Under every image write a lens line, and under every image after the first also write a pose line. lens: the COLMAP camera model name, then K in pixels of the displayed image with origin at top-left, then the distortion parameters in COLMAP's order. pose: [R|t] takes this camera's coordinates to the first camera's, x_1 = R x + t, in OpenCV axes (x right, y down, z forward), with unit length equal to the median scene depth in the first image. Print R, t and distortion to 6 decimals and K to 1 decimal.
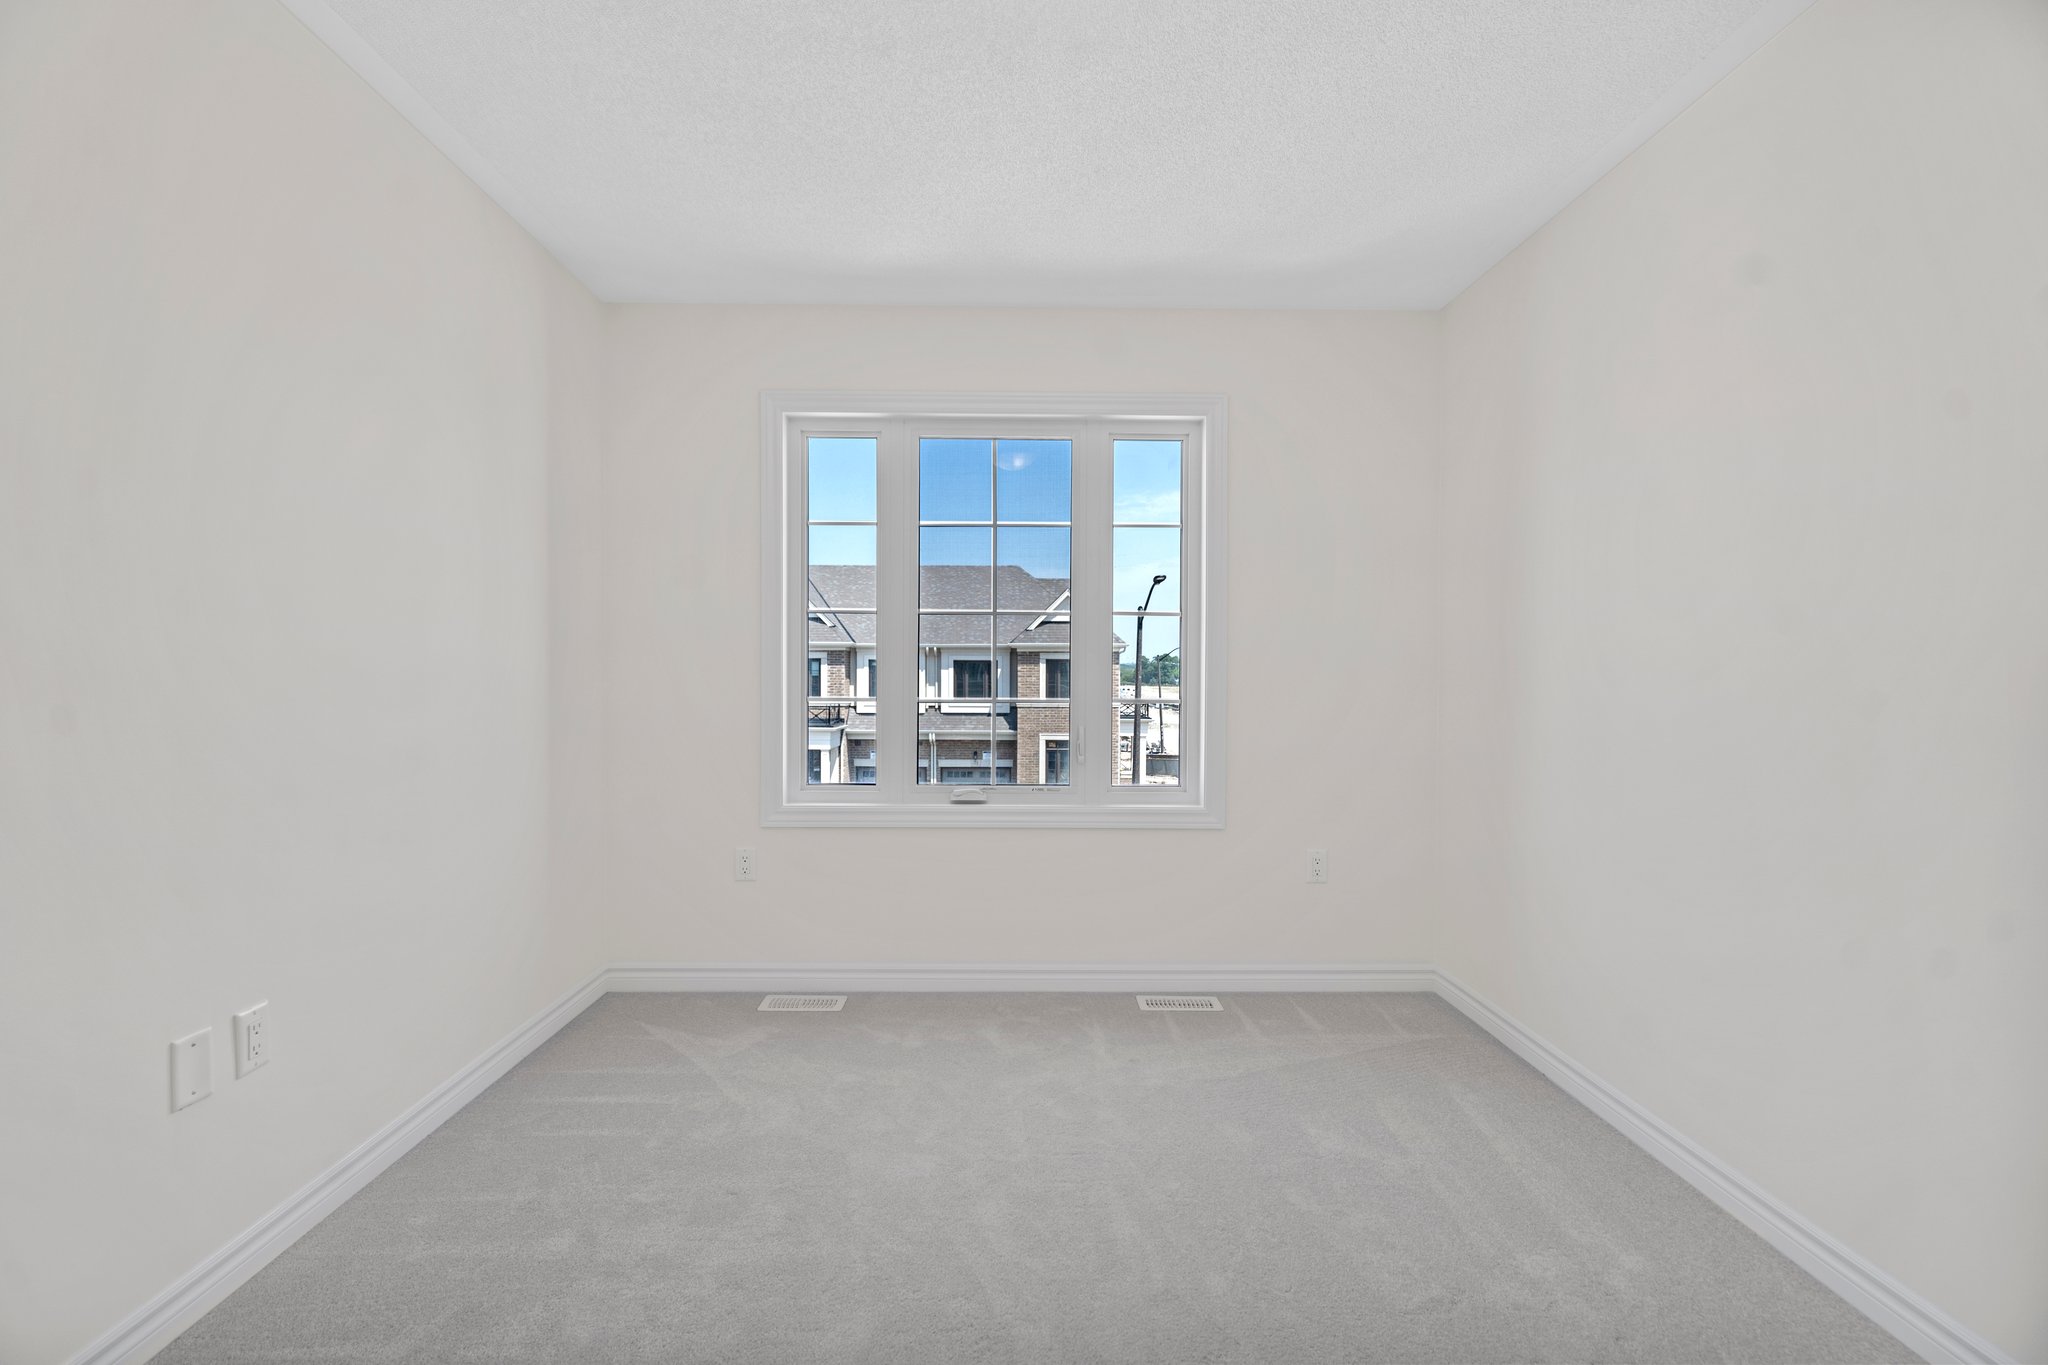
lens RADIAL K [[896.6, 0, 1000.9], [0, 896.6, 690.3], [0, 0, 1]] dist [0.000204, 0.000180]
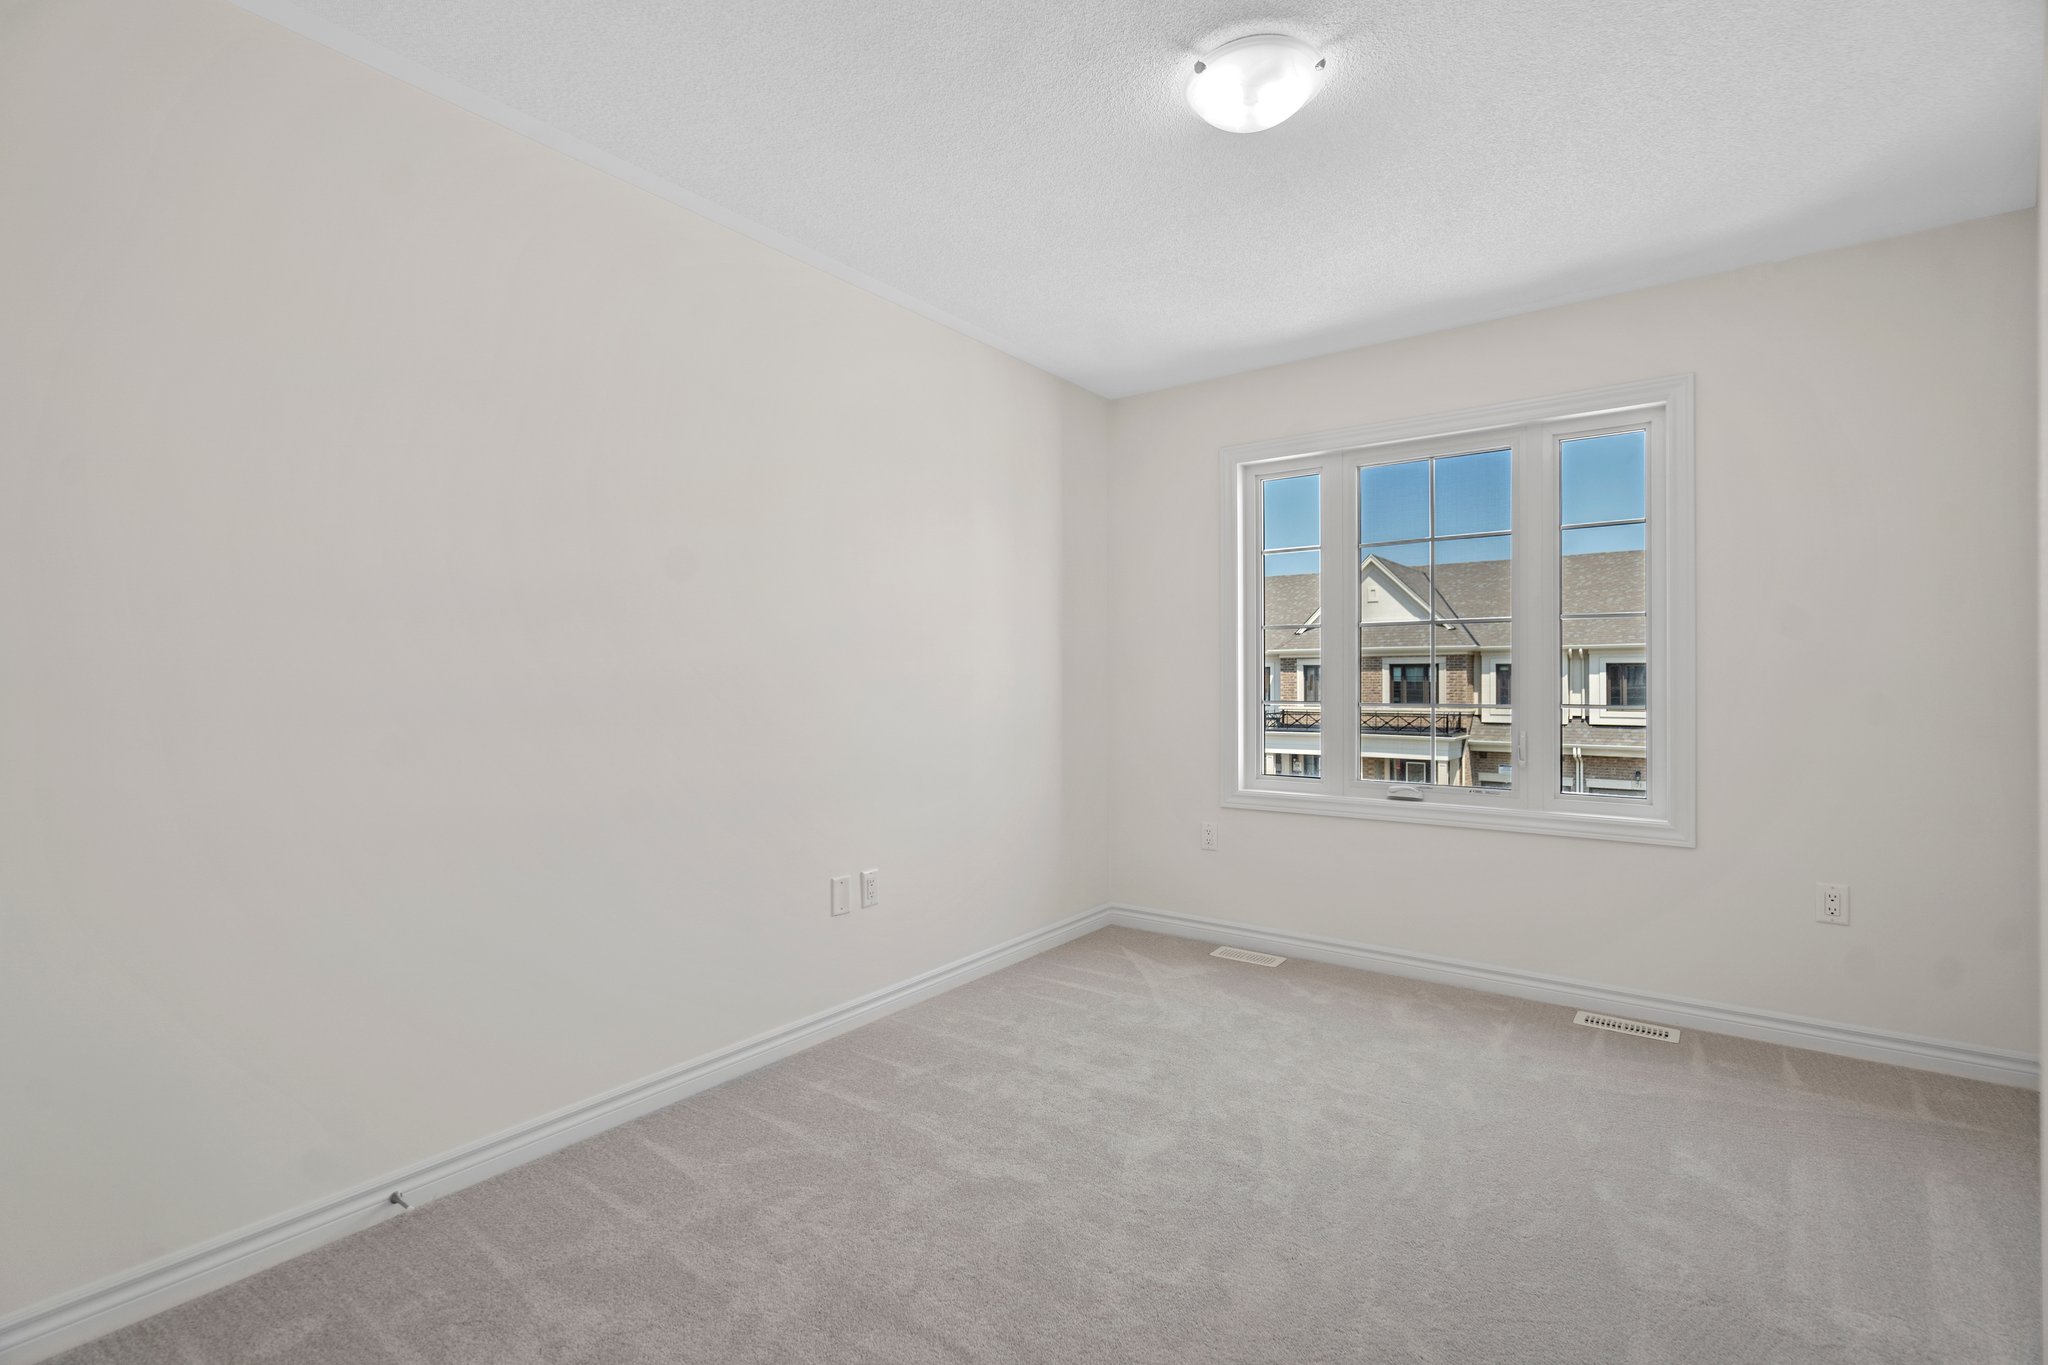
lens RADIAL K [[889.8, 0, 1042.4], [0, 889.8, 679.1], [0, 0, 1]] dist [-0.001311, 0.003553]
pose [[0.815491, -0.006170, -0.578737, 0.251761], [-0.005355, 0.999820, -0.018204, 0.003535], [0.578745, 0.017944, 0.815311, -0.132356]]
